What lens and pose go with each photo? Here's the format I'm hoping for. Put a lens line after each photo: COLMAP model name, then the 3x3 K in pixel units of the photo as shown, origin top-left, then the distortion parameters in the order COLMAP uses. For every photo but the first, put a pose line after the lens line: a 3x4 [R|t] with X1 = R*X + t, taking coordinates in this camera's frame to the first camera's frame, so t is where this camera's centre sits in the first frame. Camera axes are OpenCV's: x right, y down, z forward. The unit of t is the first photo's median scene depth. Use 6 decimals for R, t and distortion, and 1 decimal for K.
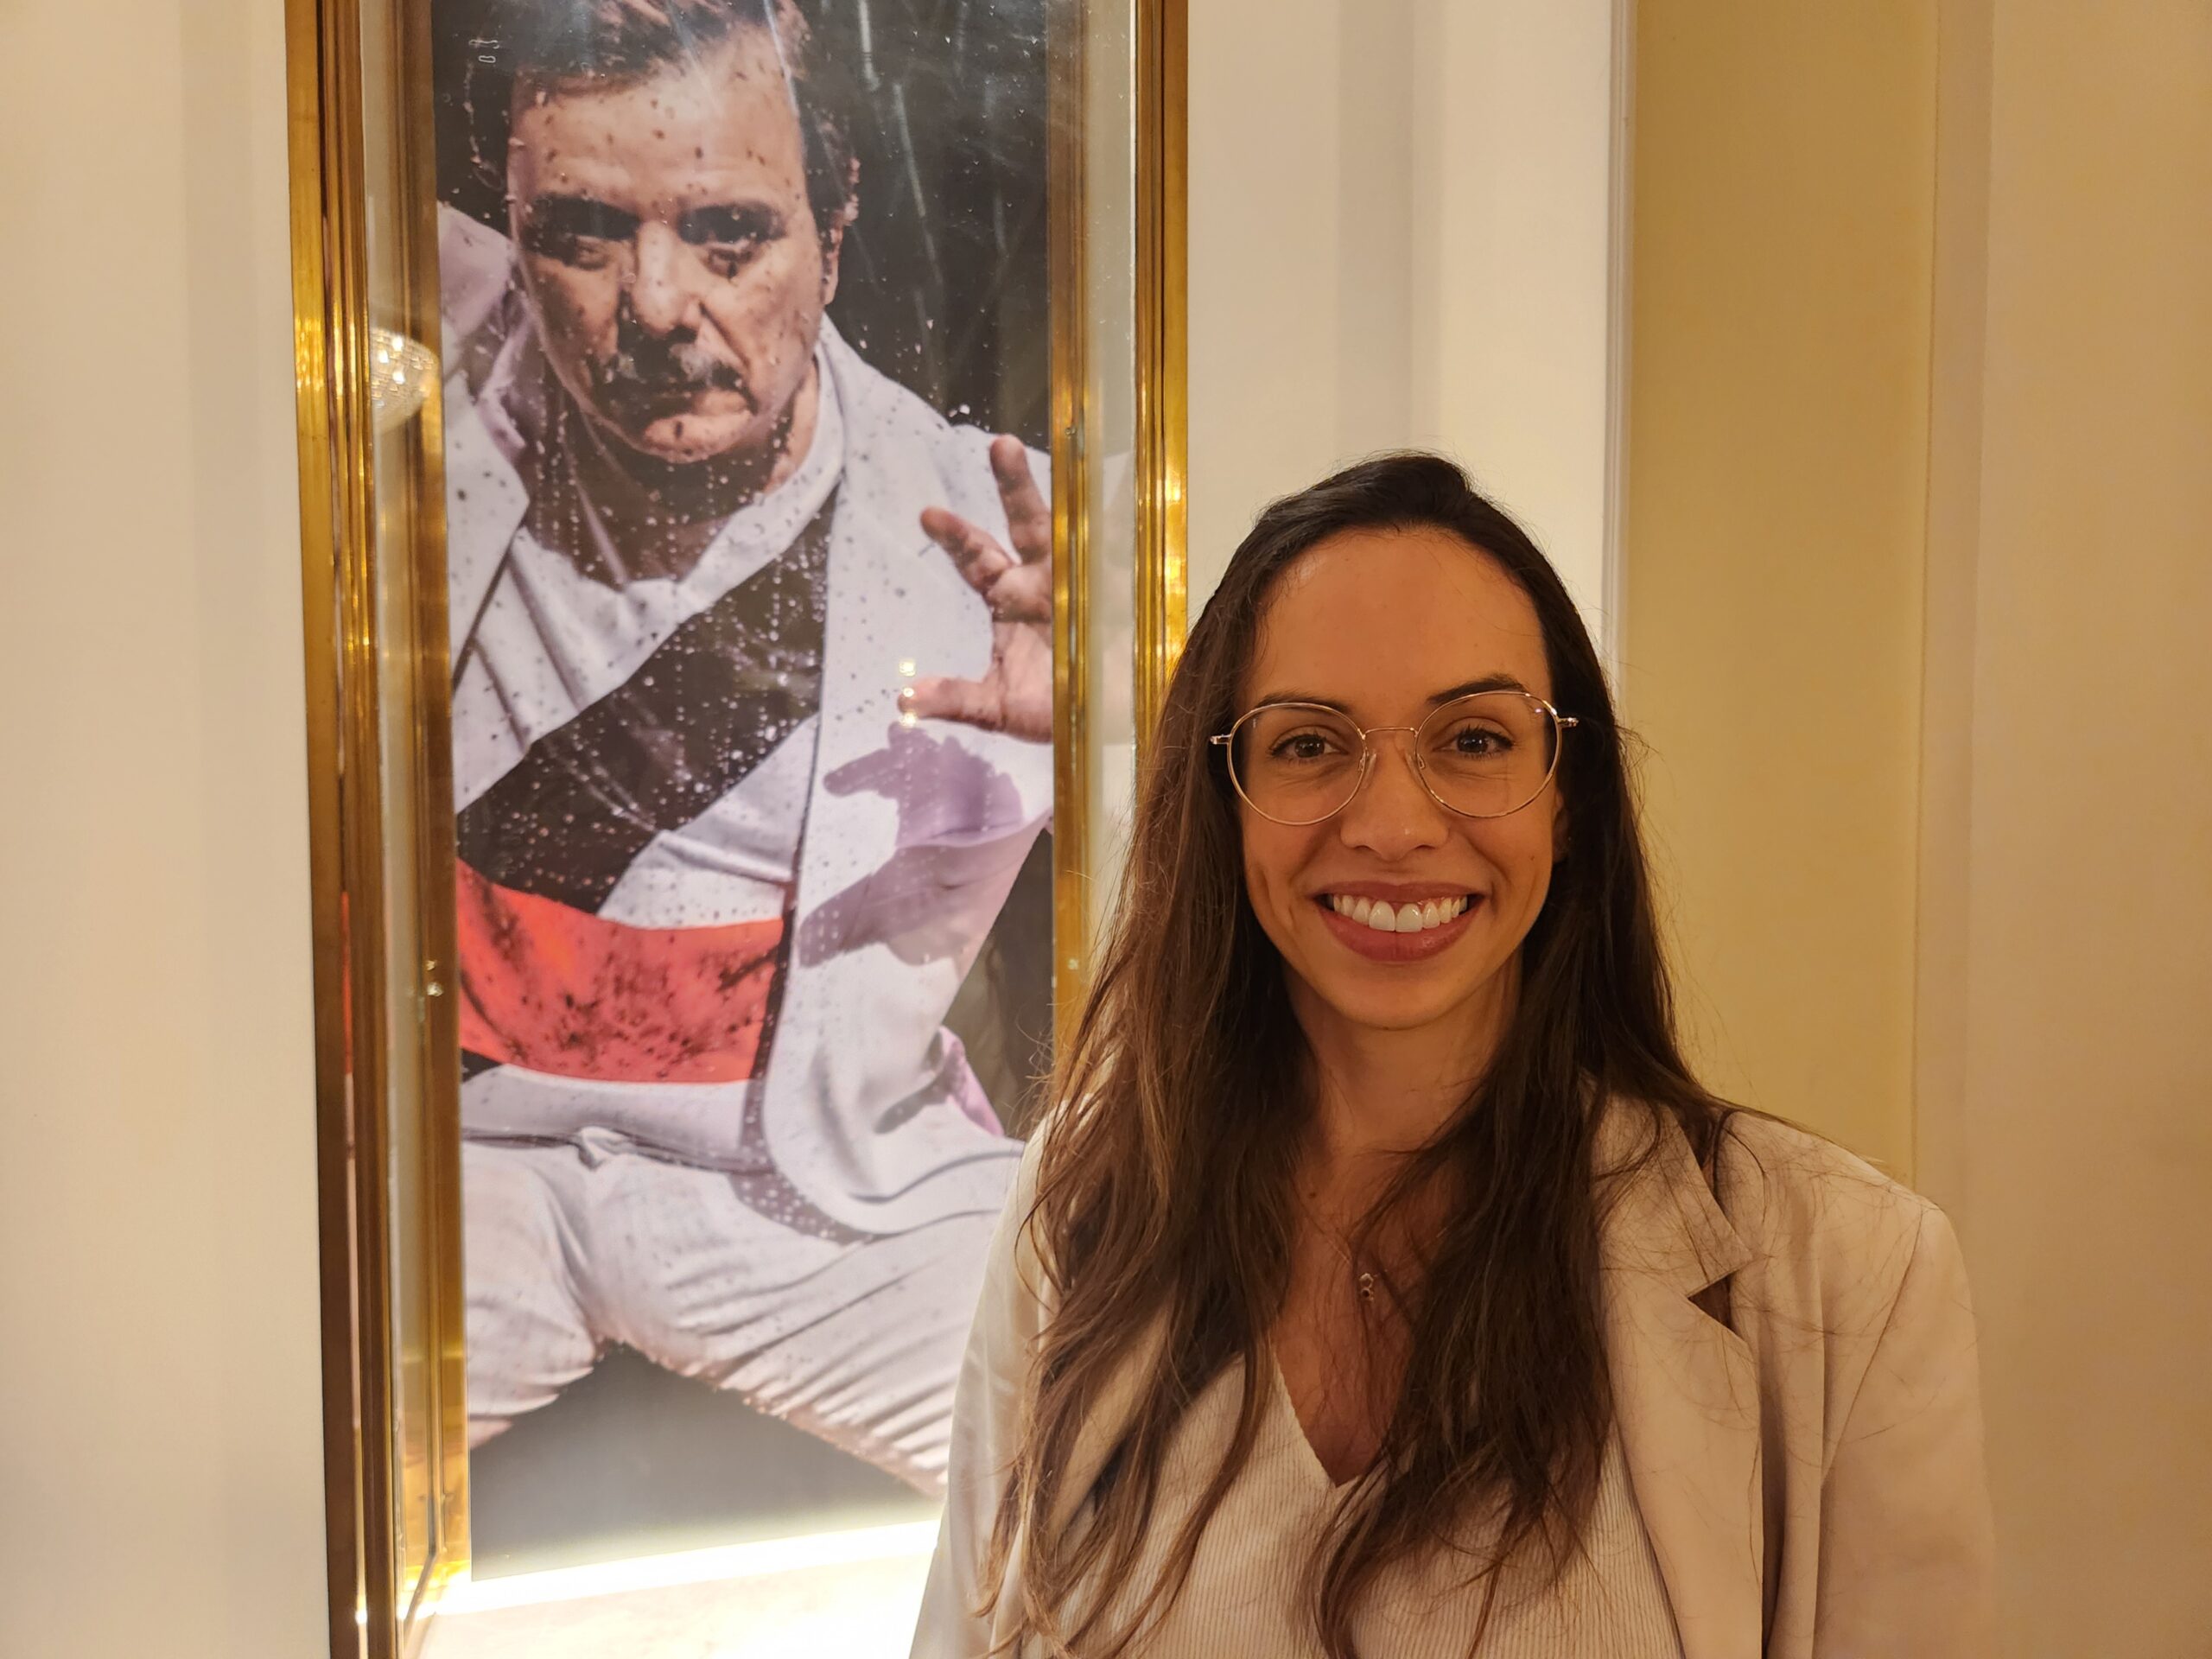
lens RADIAL K [[1501.0, 0, 1090.2], [0, 1501.0, 829.5], [0, 0, 1]] dist [0.067022, -0.057587]
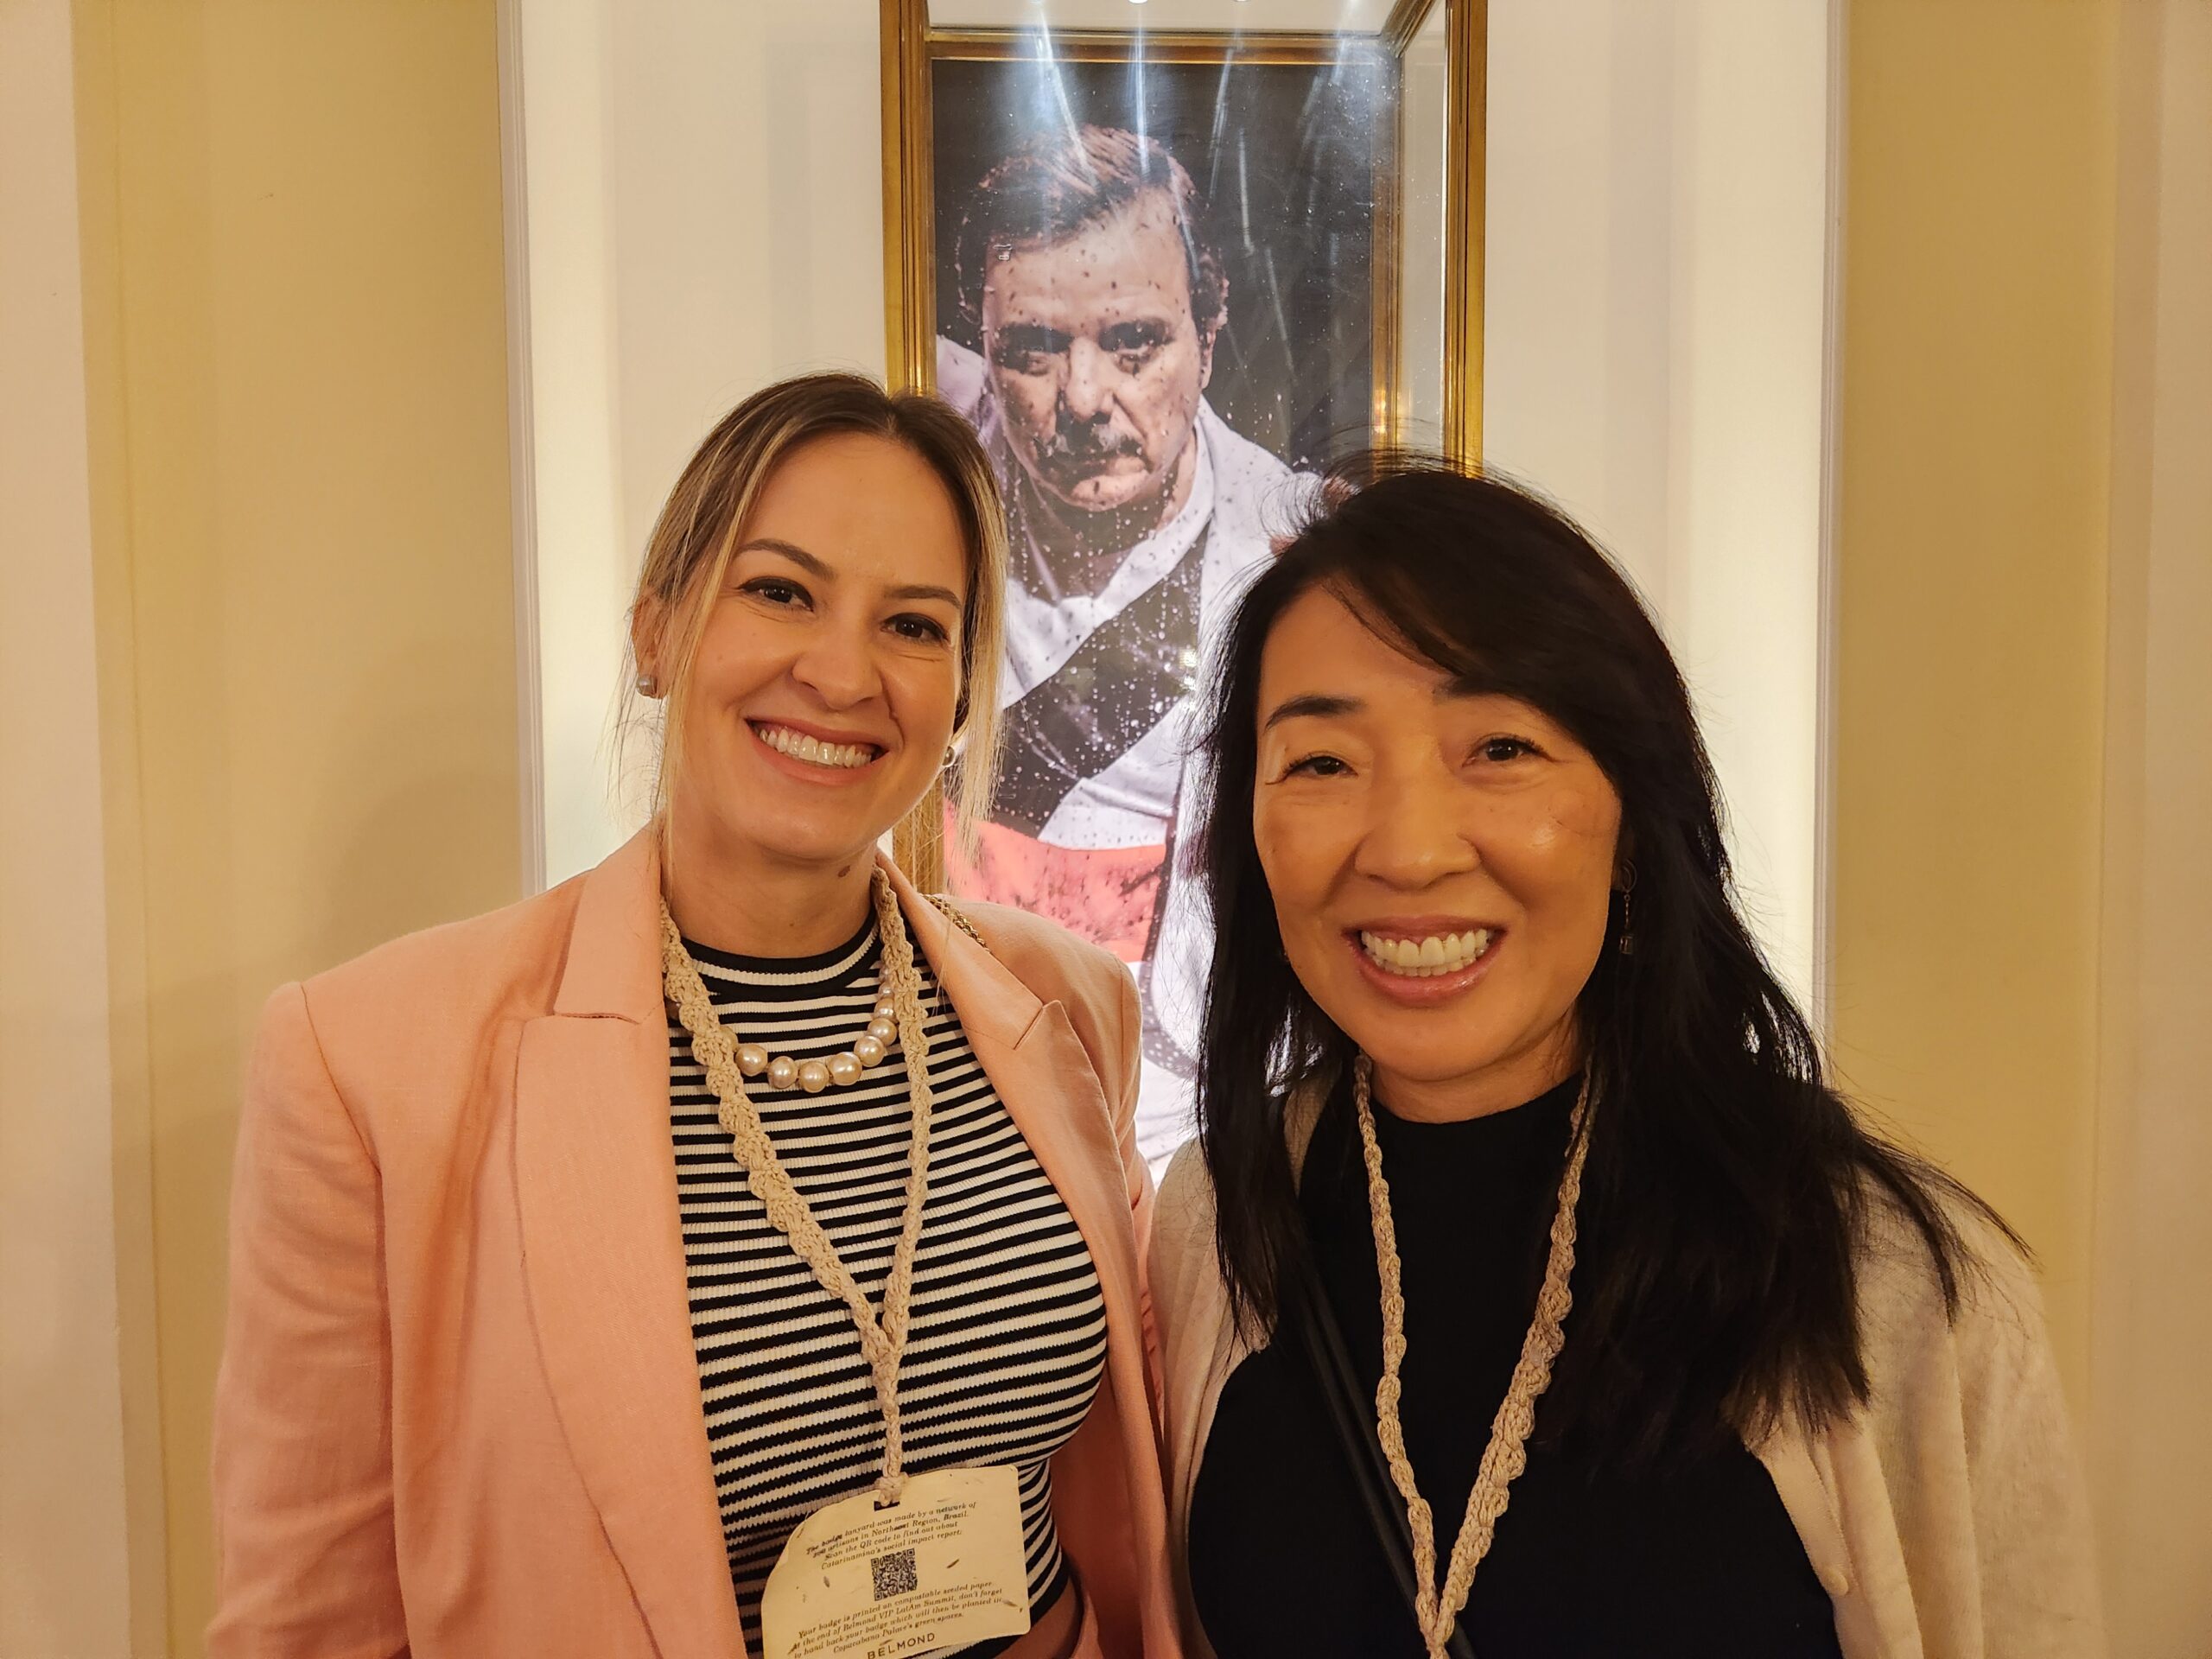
lens RADIAL K [[1501.0, 0, 1082.7], [0, 1501.0, 816.3], [0, 0, 1]] dist [0.067022, -0.057587]
pose [[0.981989, 0.006265, -0.188832, -0.023480], [-0.004105, 0.999922, 0.011825, 0.019286], [0.188891, -0.010837, 0.981938, -0.349056]]
